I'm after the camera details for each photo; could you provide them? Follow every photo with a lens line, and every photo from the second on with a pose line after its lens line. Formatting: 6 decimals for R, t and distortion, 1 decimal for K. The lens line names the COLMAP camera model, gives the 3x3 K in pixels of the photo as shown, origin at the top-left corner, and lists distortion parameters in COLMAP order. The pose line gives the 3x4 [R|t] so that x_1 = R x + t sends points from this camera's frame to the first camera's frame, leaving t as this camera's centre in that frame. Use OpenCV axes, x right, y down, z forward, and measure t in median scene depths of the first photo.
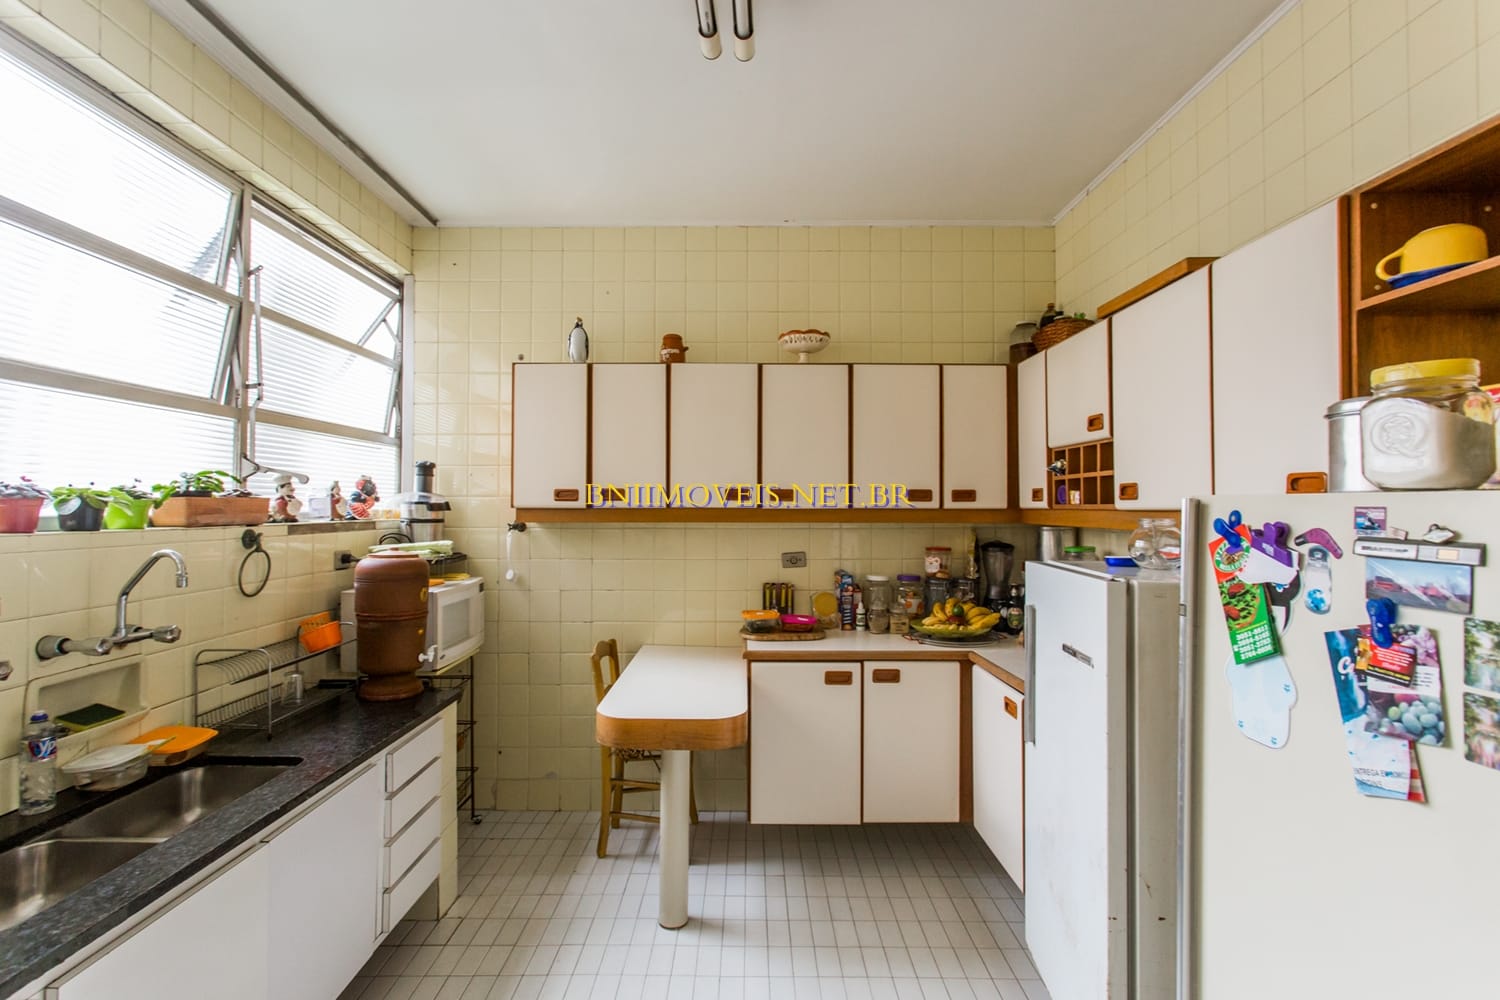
lens RADIAL K [[714.5, 0, 743.4], [0, 714.5, 494.2], [0, 0, 1]] dist [0.001876, 0.001178]
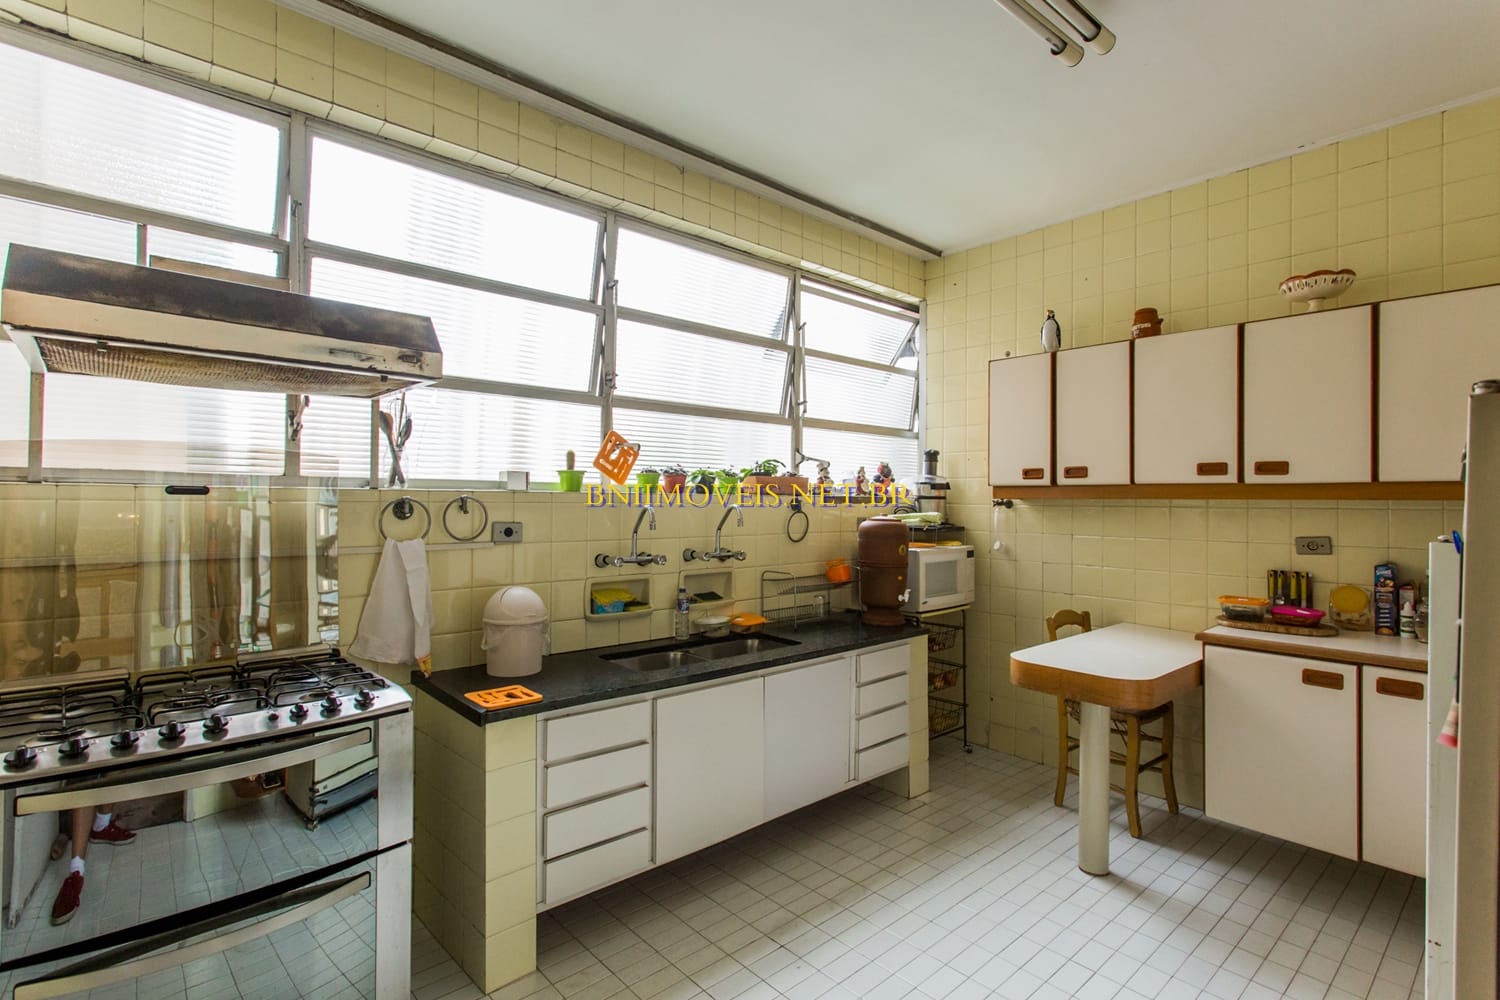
lens RADIAL K [[714.5, 0, 743.4], [0, 714.5, 494.2], [0, 0, 1]] dist [0.001876, 0.001178]
pose [[0.666846, -0.001946, -0.745193, 0.309398], [0.006118, 0.999977, 0.002864, 0.030329], [0.745171, -0.006469, 0.666842, -0.081690]]
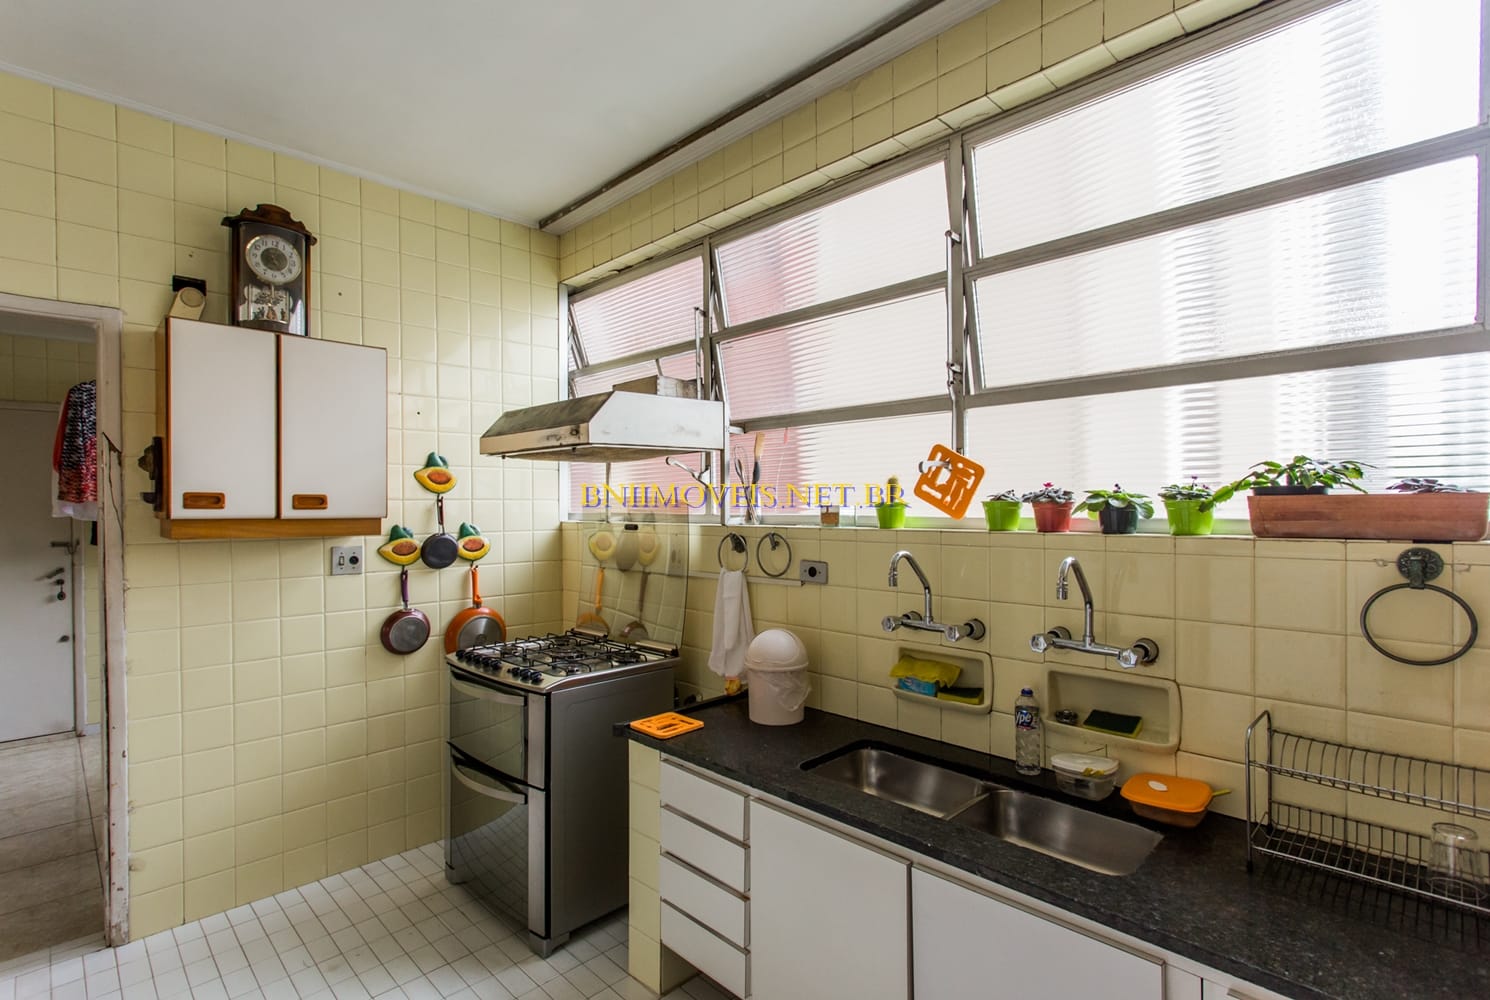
lens RADIAL K [[712.7, 0, 744.0], [0, 712.7, 514.6], [0, 0, 1]] dist [0.000756, 0.000781]
pose [[-0.708582, 0.013817, -0.705493, 0.084302], [0.019292, 0.999814, 0.000205, 0.009454], [0.705365, -0.013465, -0.708717, 0.855658]]
